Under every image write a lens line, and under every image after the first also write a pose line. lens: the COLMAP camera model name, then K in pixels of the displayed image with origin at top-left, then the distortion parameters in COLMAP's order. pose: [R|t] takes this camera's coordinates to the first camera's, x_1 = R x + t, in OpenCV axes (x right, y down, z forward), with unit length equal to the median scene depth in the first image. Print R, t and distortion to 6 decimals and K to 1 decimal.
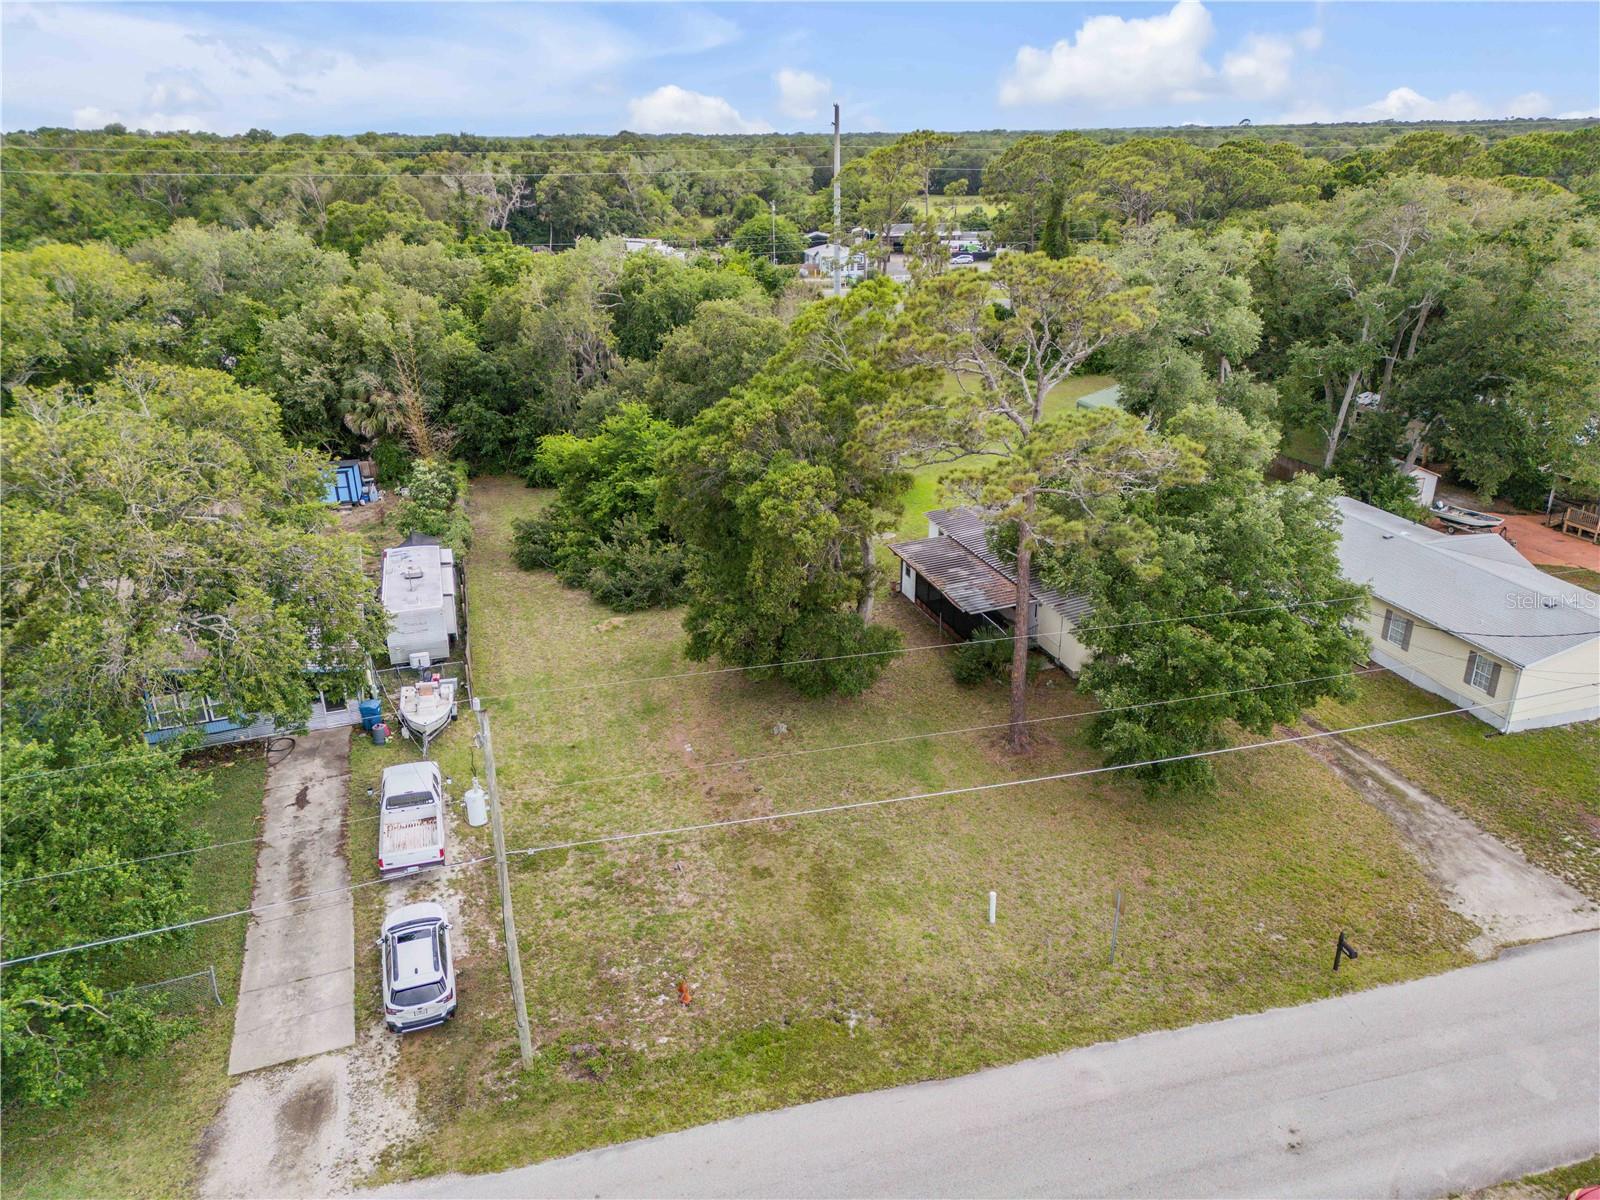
lens RADIAL K [[1119.2, 0, 799.4], [0, 1119.2, 604.0], [0, 0, 1]] dist [0.081475, -0.079787]
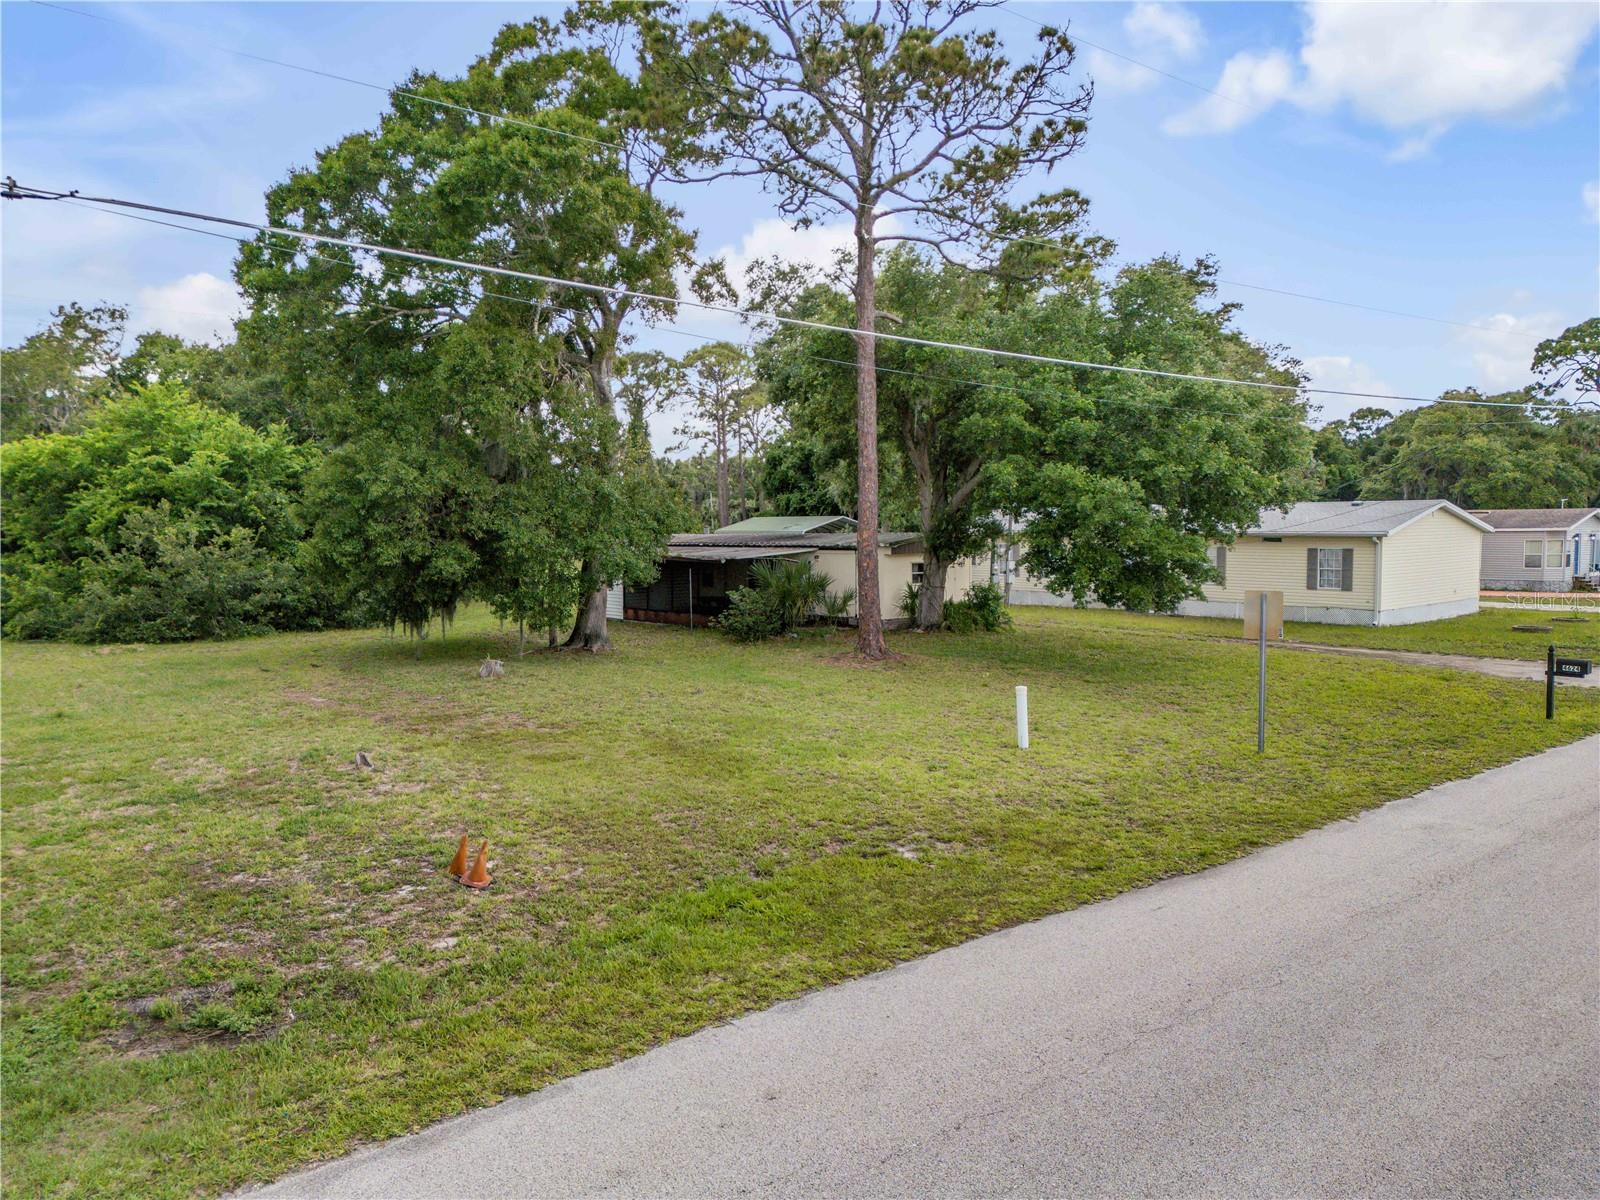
lens RADIAL K [[1113.5, 0, 801.5], [0, 1113.5, 601.3], [0, 0, 1]] dist [0.154234, -0.222555]
pose [[0.913228, -0.023442, 0.406774, -0.123349], [0.151743, 0.946094, -0.286147, 0.312088], [-0.378138, 0.323043, 0.867557, 0.494741]]
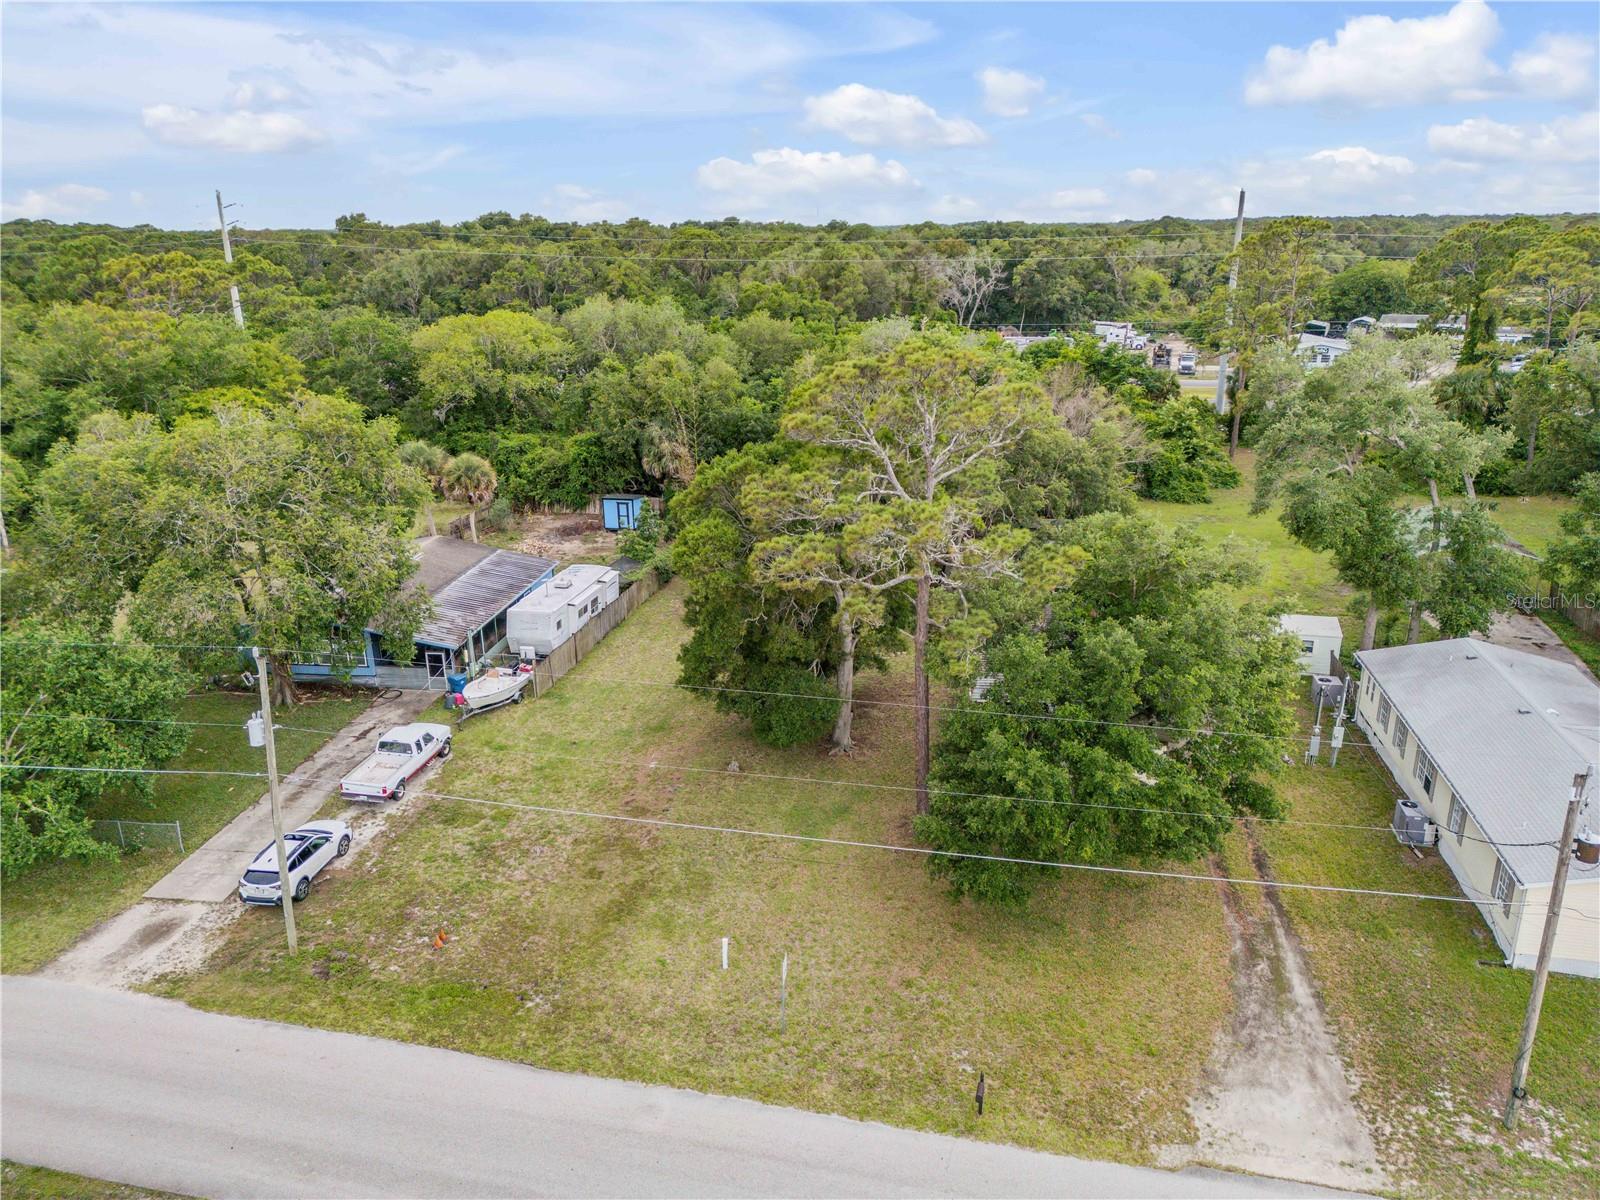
lens RADIAL K [[1119.2, 0, 799.4], [0, 1119.2, 604.0], [0, 0, 1]] dist [0.081475, -0.079787]
pose [[0.883530, 0.149363, -0.443920, 0.570956], [-0.177976, 0.983761, -0.023225, -0.032724], [0.433242, 0.099527, 0.895765, 0.055905]]
